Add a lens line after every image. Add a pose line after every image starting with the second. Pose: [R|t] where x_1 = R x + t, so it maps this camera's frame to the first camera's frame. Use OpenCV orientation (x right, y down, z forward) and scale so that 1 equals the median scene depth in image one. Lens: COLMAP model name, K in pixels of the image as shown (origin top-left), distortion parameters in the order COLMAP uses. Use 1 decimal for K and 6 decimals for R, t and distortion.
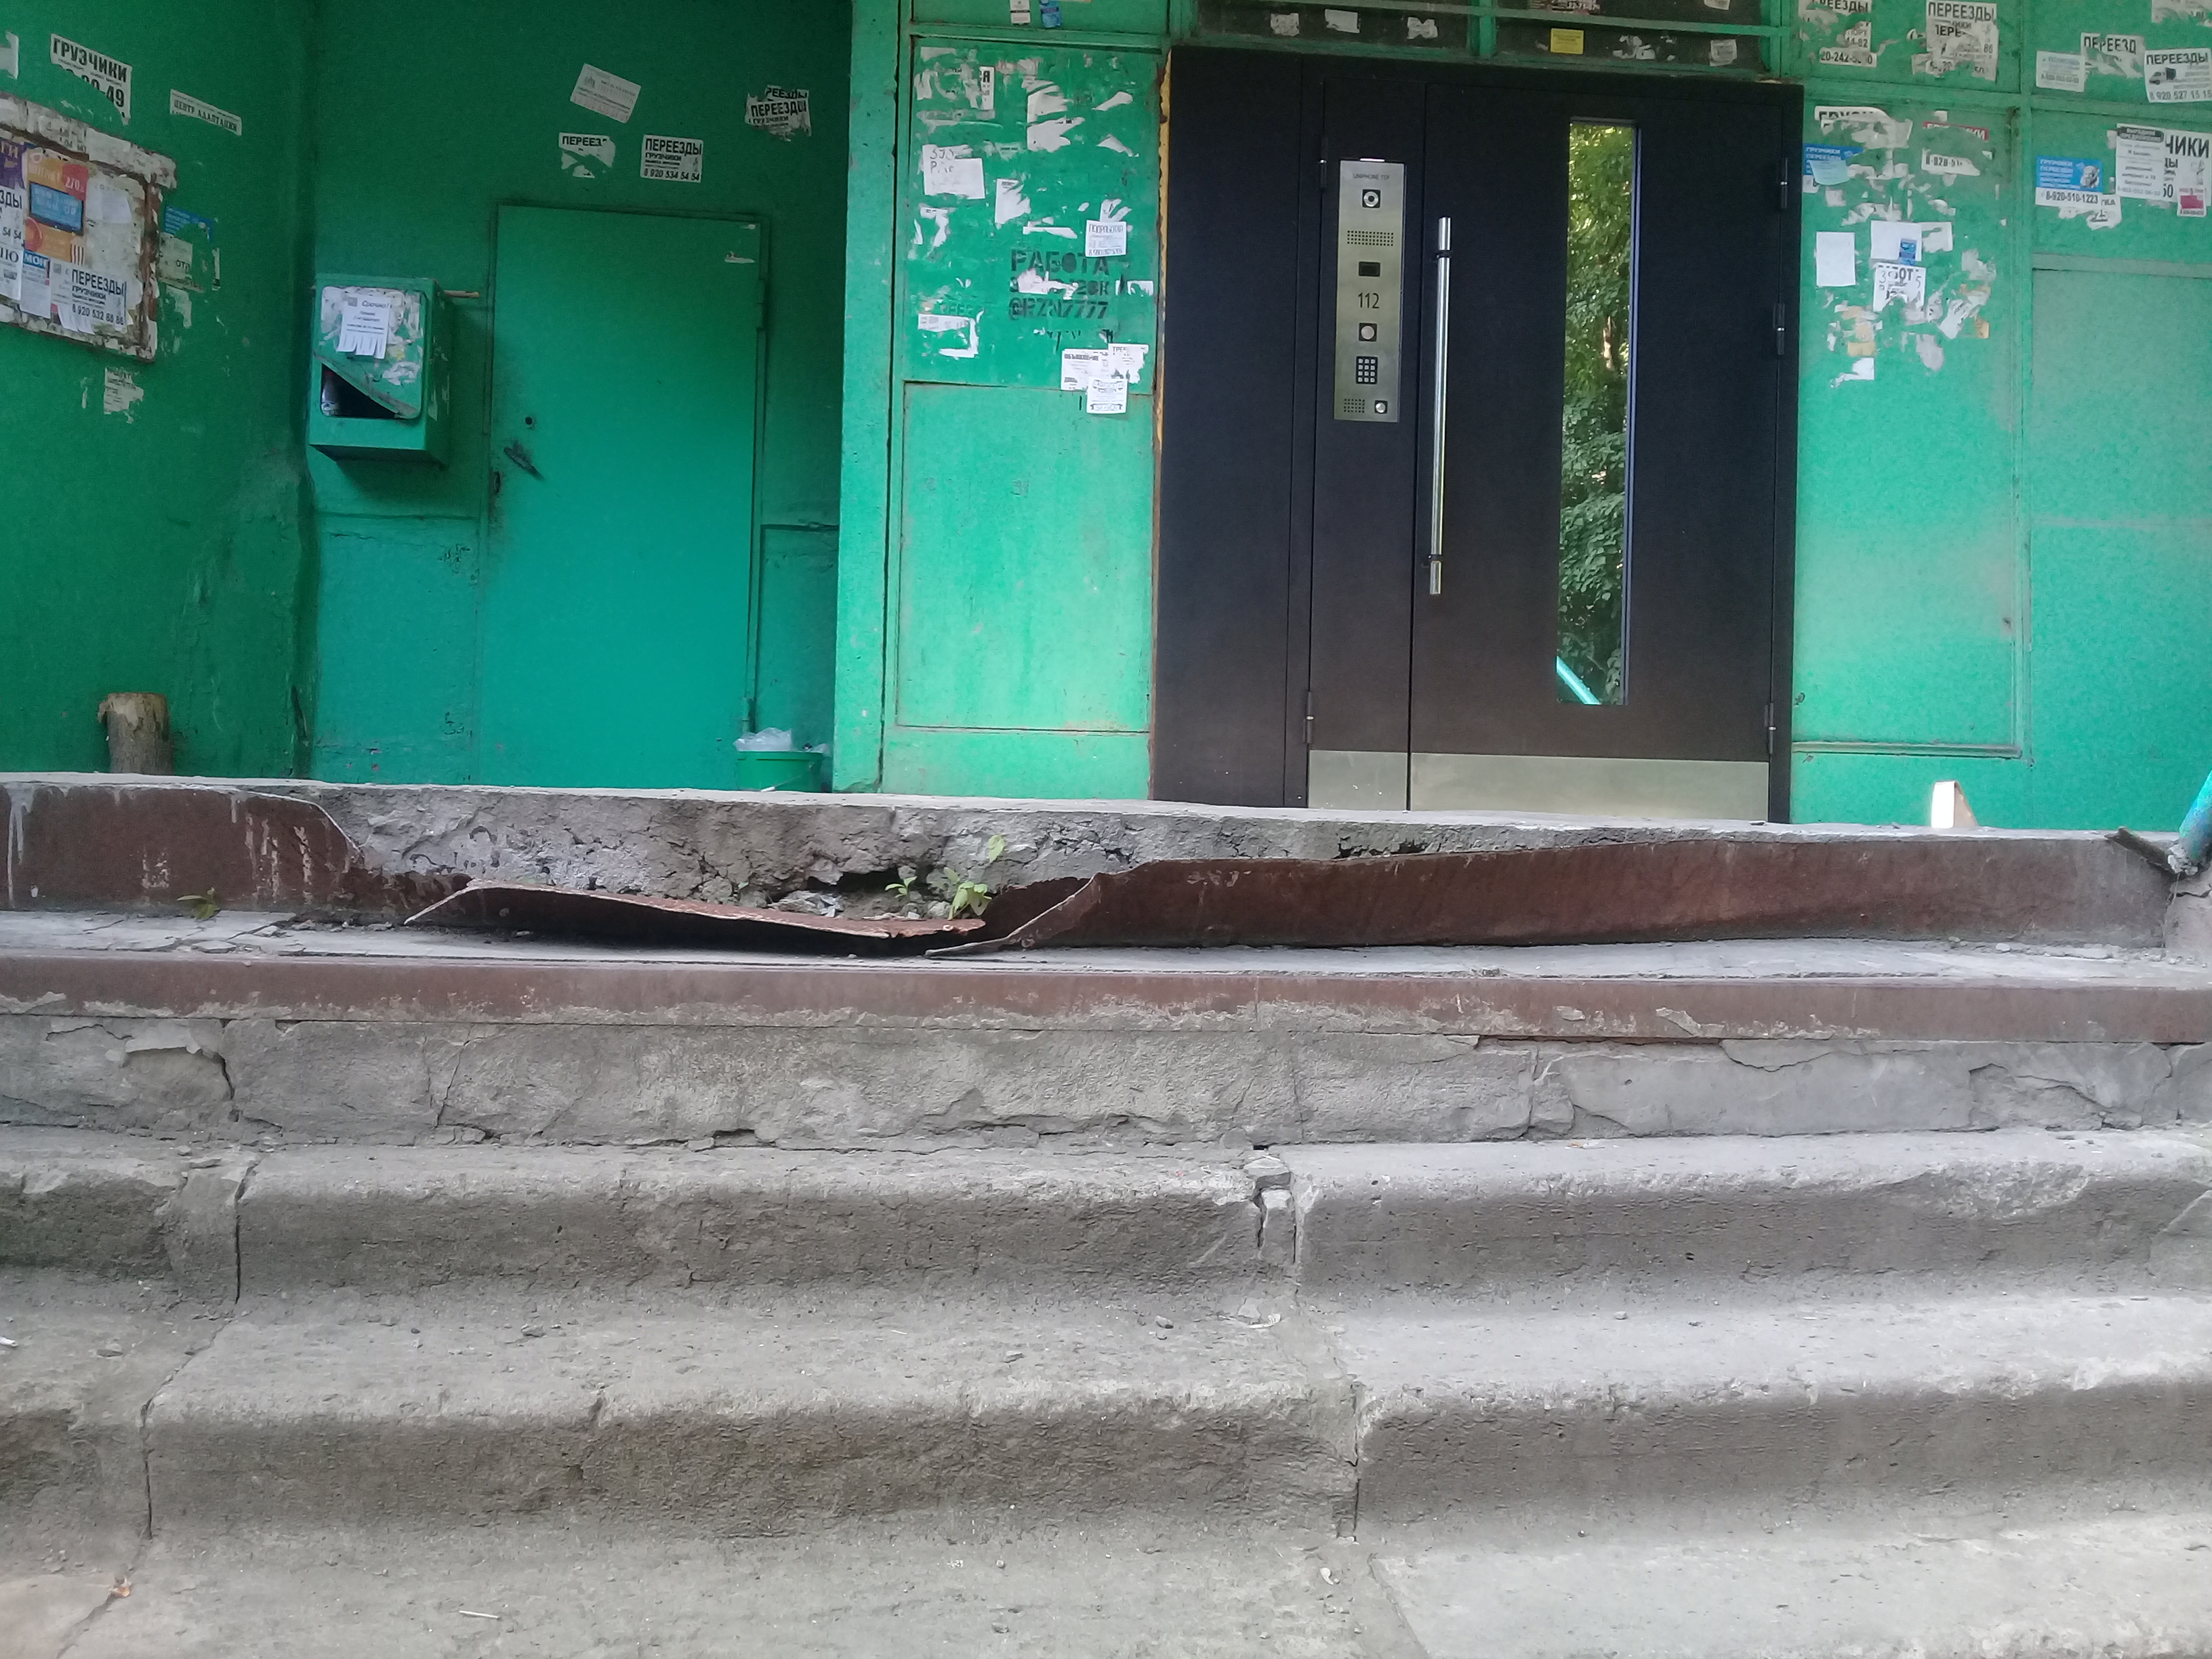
lens RADIAL K [[2027.7, 0, 1018.4], [0, 2027.7, 827.9], [0, 0, 1]] dist [0.123114, -0.231083]
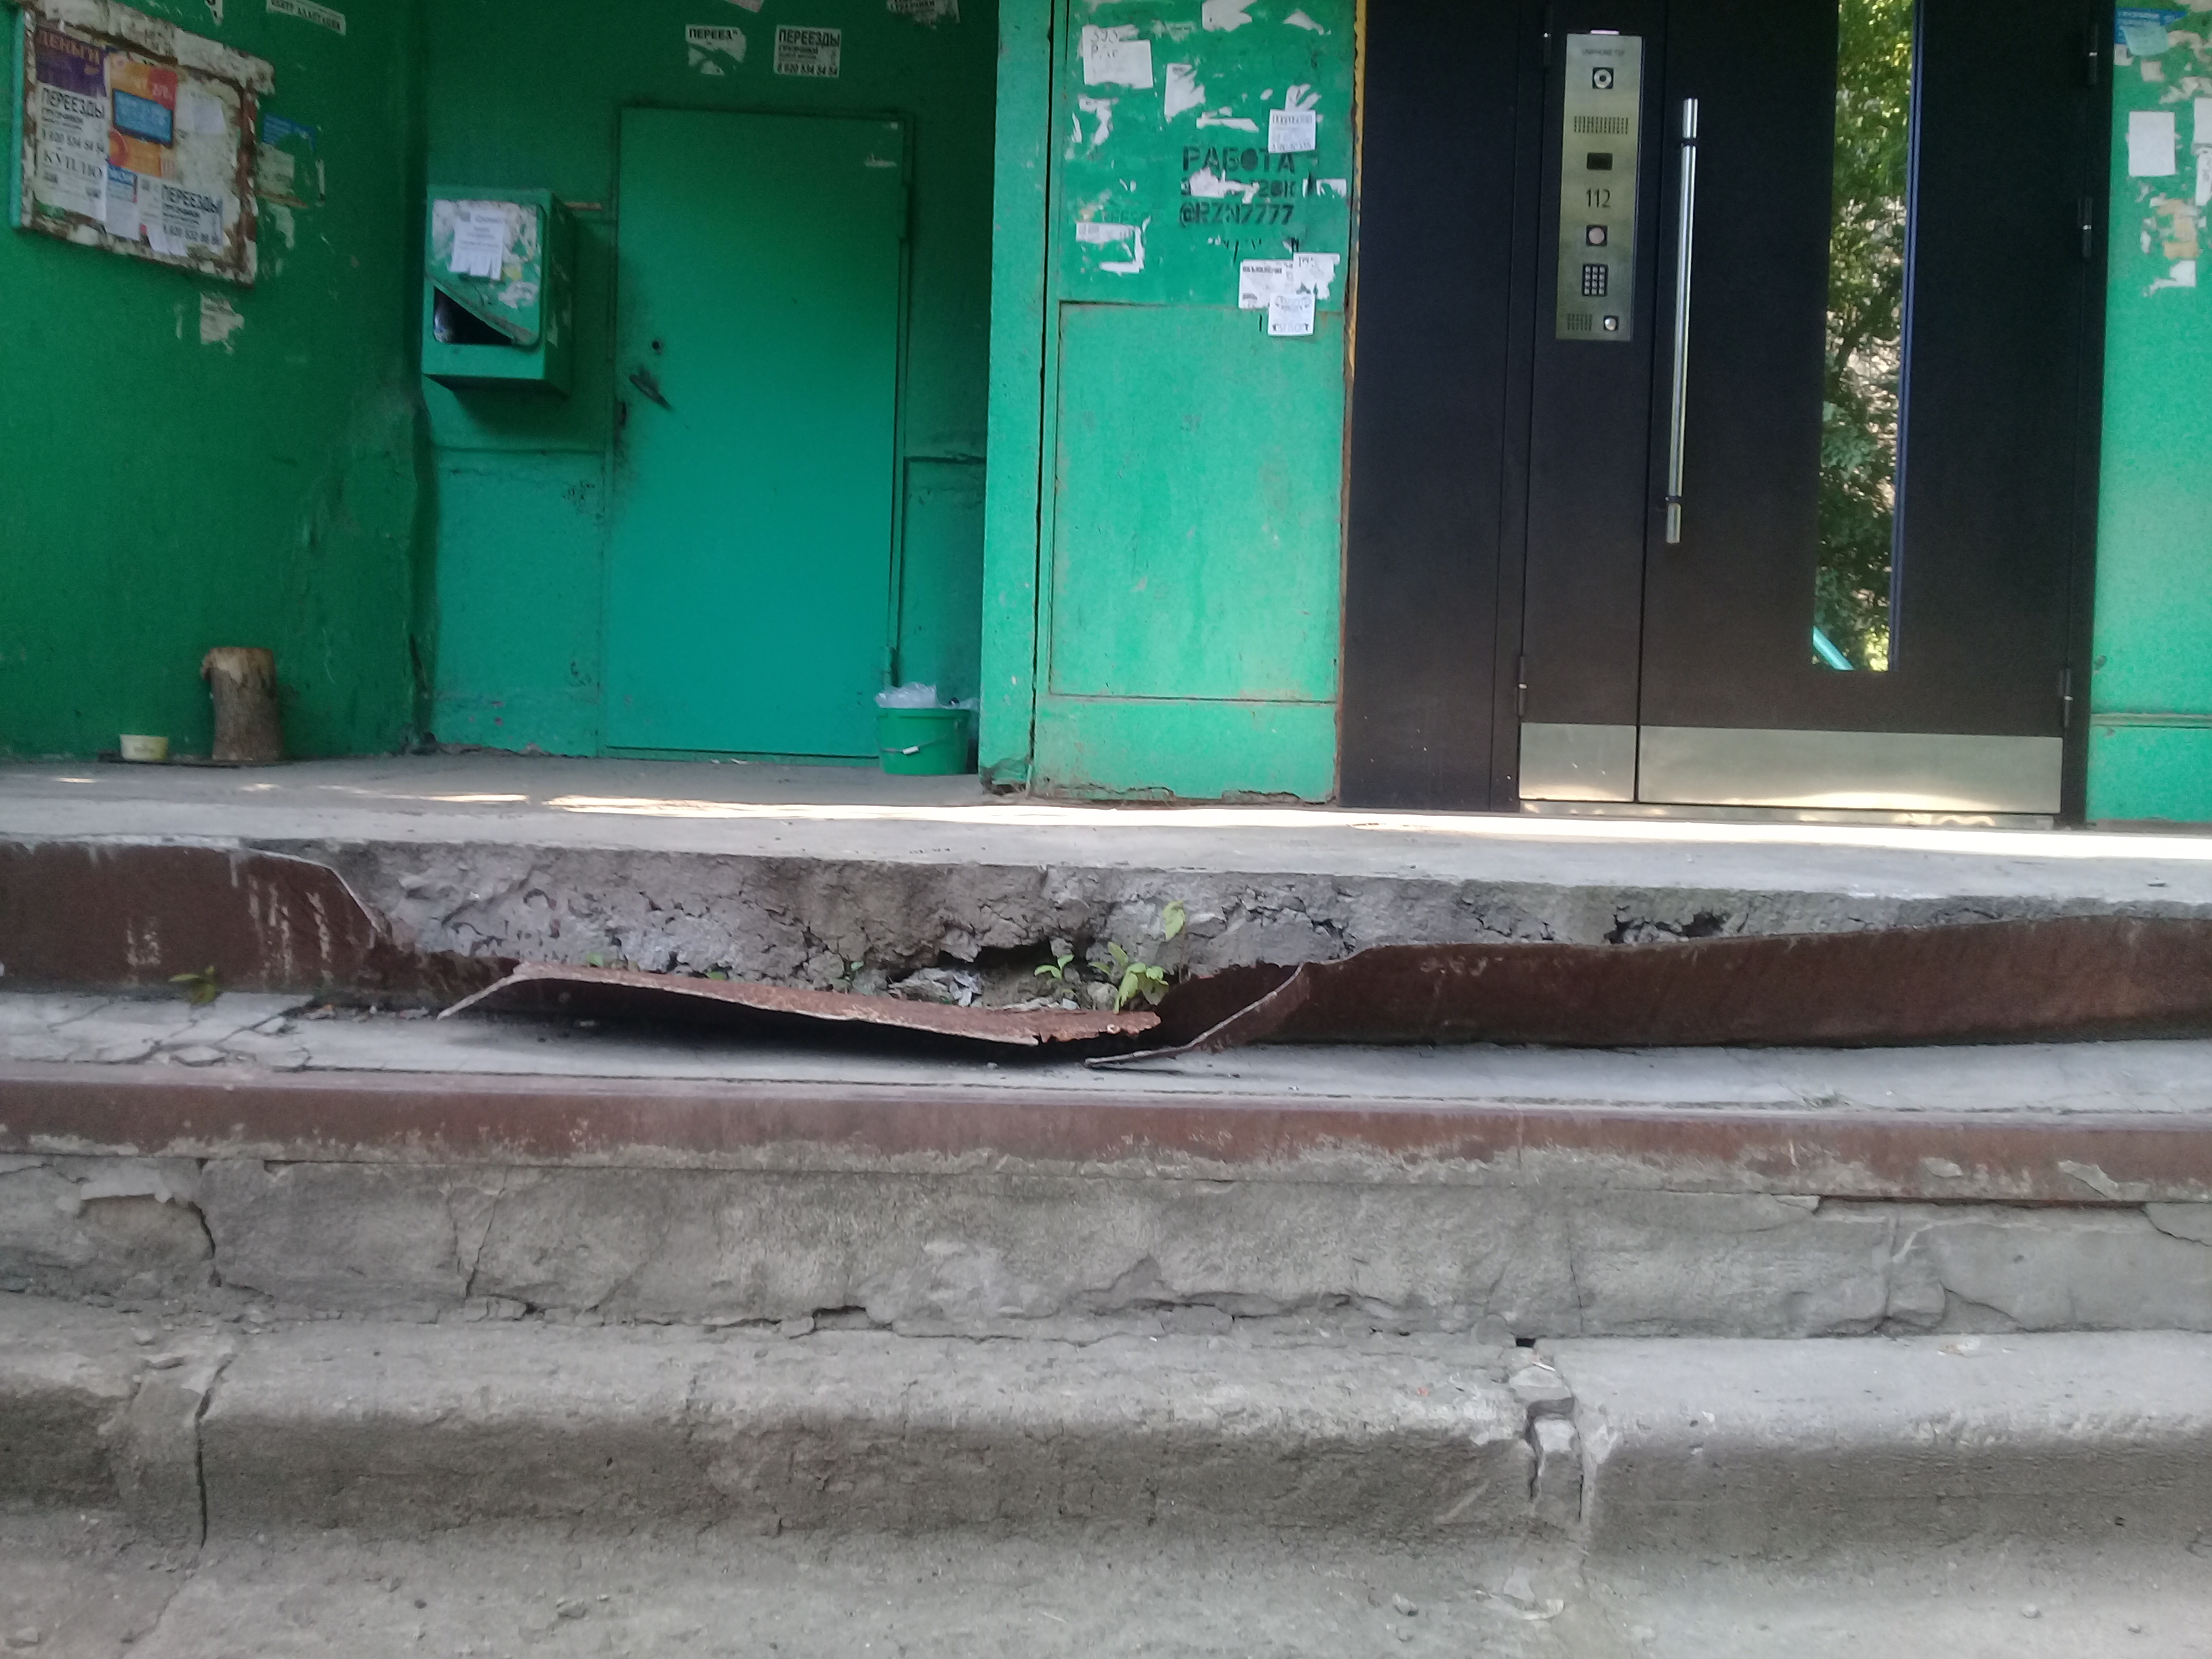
lens RADIAL K [[1959.4, 0, 1044.2], [0, 1959.4, 832.0], [0, 0, 1]] dist [0.107203, -0.170669]
pose [[0.997977, 0.005070, -0.063381, -0.013180], [-0.001359, 0.998289, 0.058461, -0.069107], [0.063569, -0.058257, 0.996276, 0.236662]]
